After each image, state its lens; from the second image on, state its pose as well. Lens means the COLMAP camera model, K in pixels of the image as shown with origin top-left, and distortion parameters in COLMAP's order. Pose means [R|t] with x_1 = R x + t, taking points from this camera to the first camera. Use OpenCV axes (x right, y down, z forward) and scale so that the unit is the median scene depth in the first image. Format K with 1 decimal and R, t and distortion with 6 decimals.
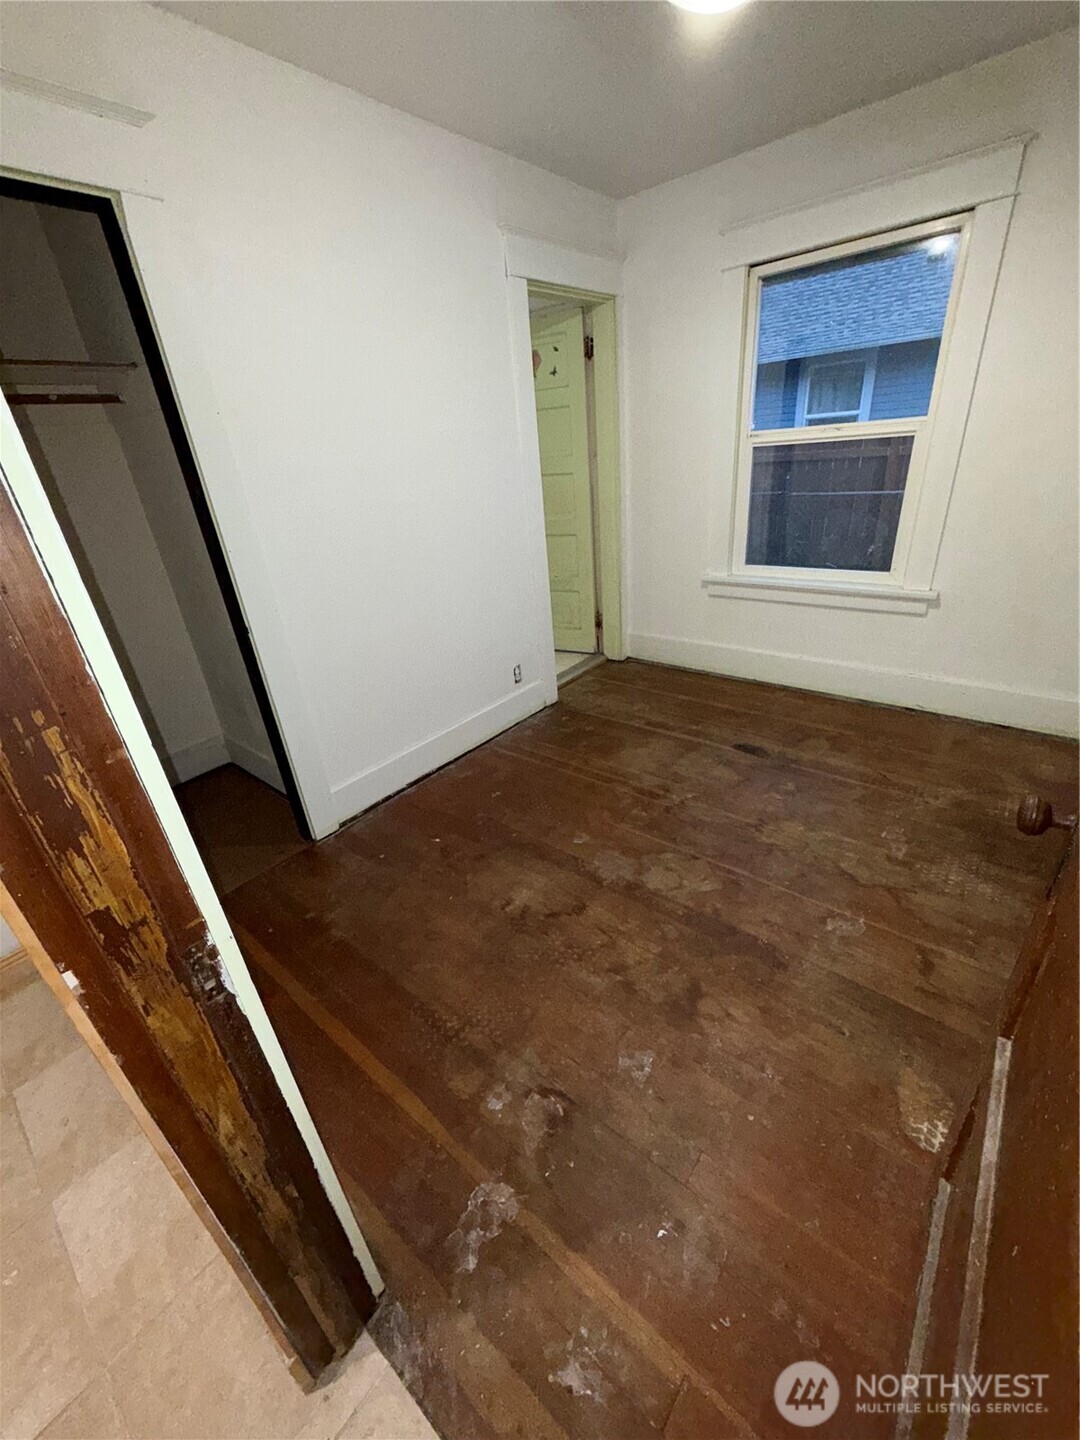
lens RADIAL K [[573.8, 0, 548.6], [0, 573.8, 722.4], [0, 0, 1]] dist [-0.000161, 0.000093]
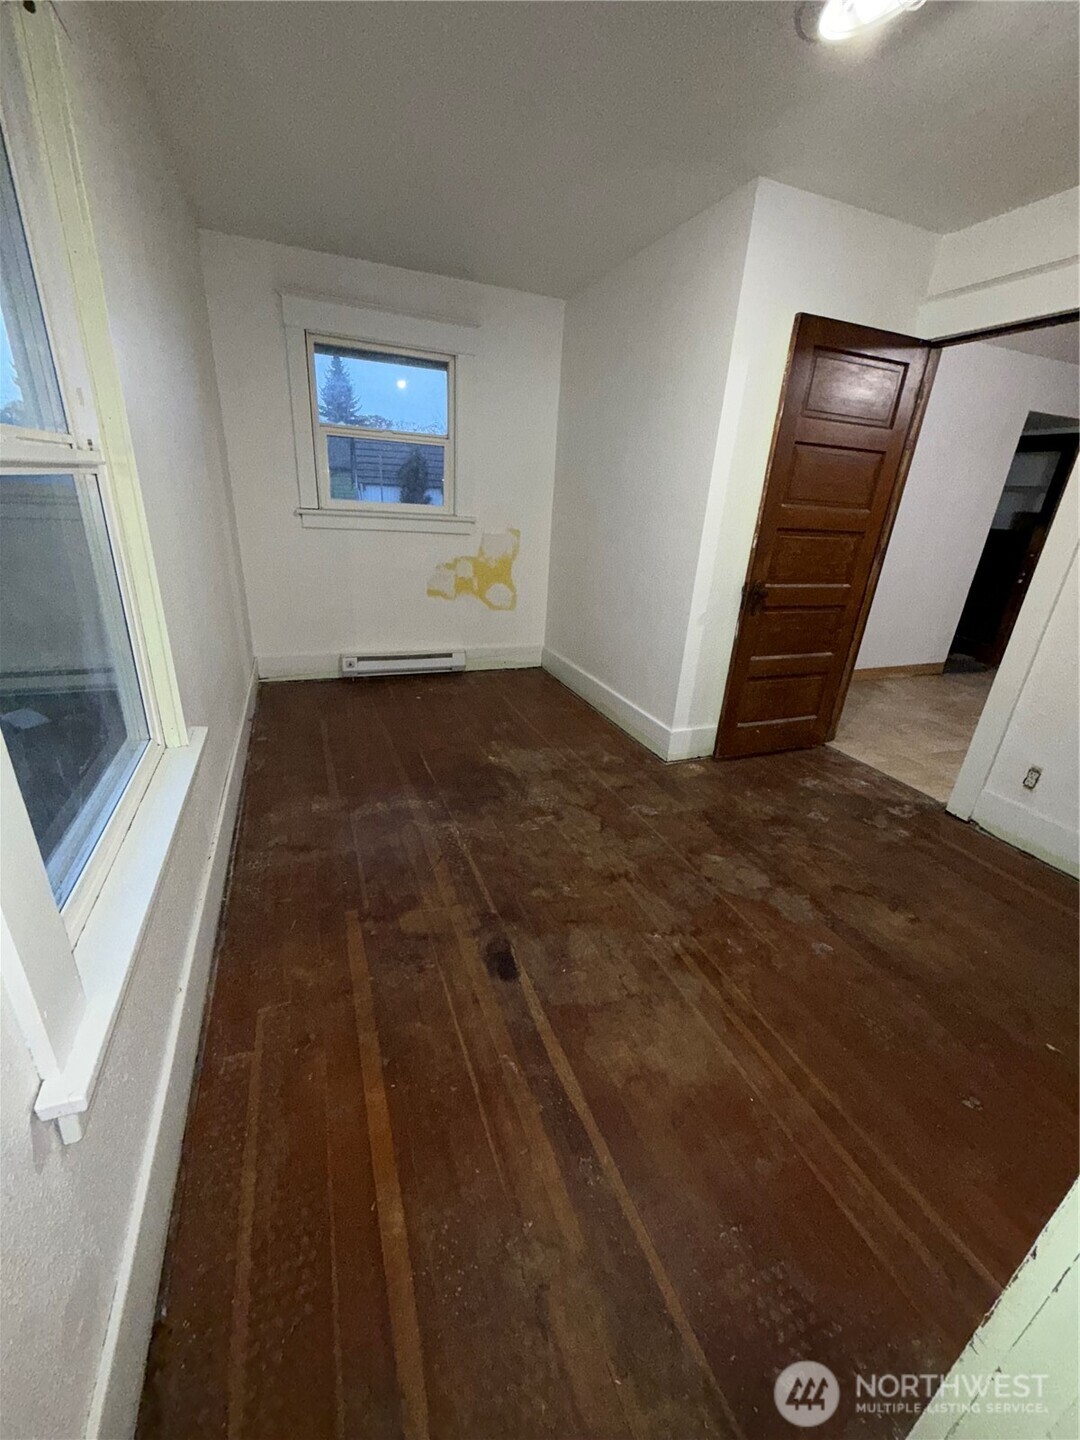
lens RADIAL K [[573.8, 0, 538.0], [0, 573.8, 721.0], [0, 0, 1]] dist [-0.000161, 0.000093]
pose [[-0.870805, -0.156011, 0.466217, 0.082537], [0.226434, 0.714465, 0.662018, -0.700019], [-0.436378, 0.682056, -0.586834, 1.500437]]
